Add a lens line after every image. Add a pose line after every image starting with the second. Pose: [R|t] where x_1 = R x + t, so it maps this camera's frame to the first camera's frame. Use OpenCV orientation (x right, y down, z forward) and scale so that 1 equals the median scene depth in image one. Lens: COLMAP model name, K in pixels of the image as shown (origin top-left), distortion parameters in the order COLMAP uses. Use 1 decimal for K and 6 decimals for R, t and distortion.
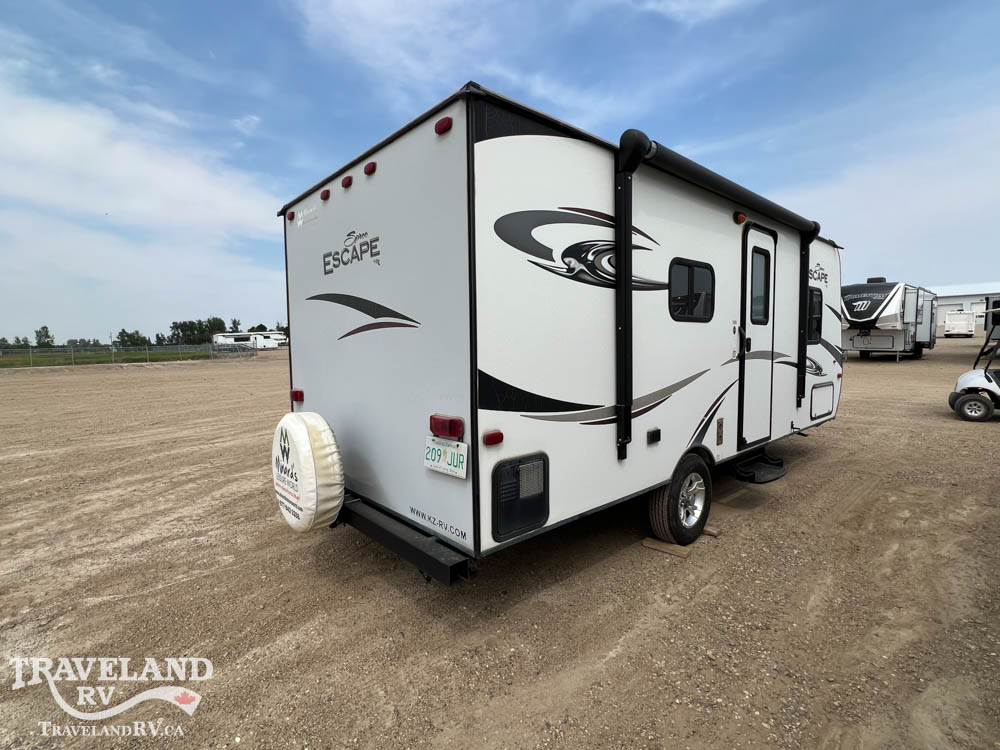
lens RADIAL K [[483.3, 0, 496.2], [0, 483.3, 372.5], [0, 0, 1]] dist [-0.000845, 0.000388]
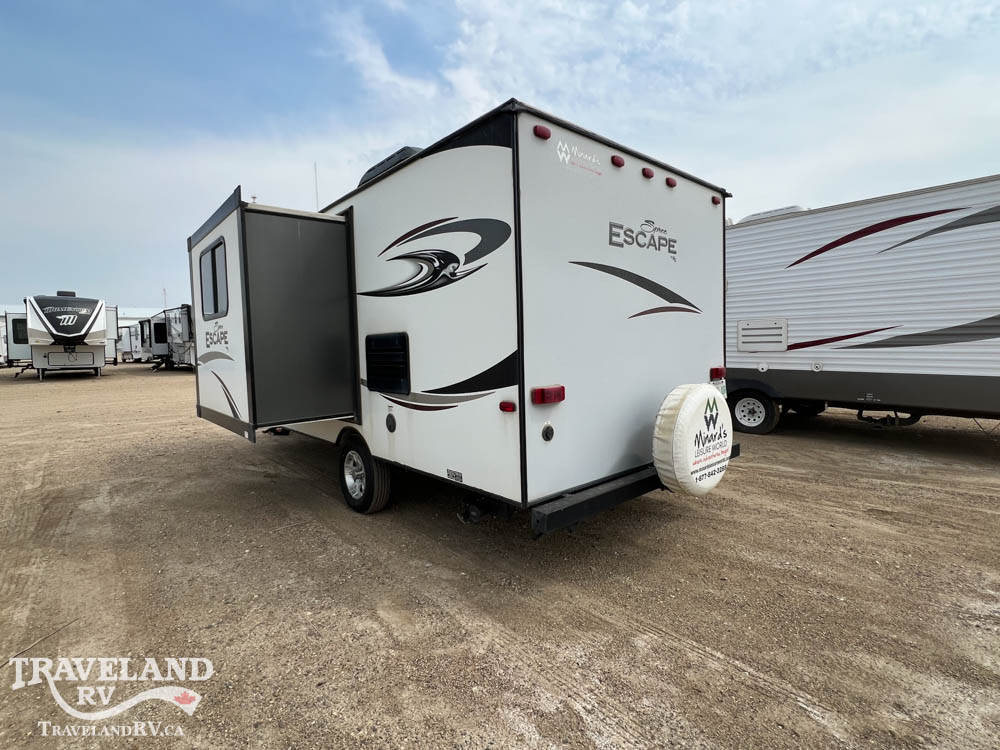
lens RADIAL K [[483.3, 0, 496.2], [0, 483.3, 371.3], [0, 0, 1]] dist [-0.000845, 0.000388]
pose [[0.004502, -0.042193, 0.999099, -1.334176], [0.089515, 0.995115, 0.041622, -0.026253], [-0.995975, 0.089247, 0.008257, 1.294587]]
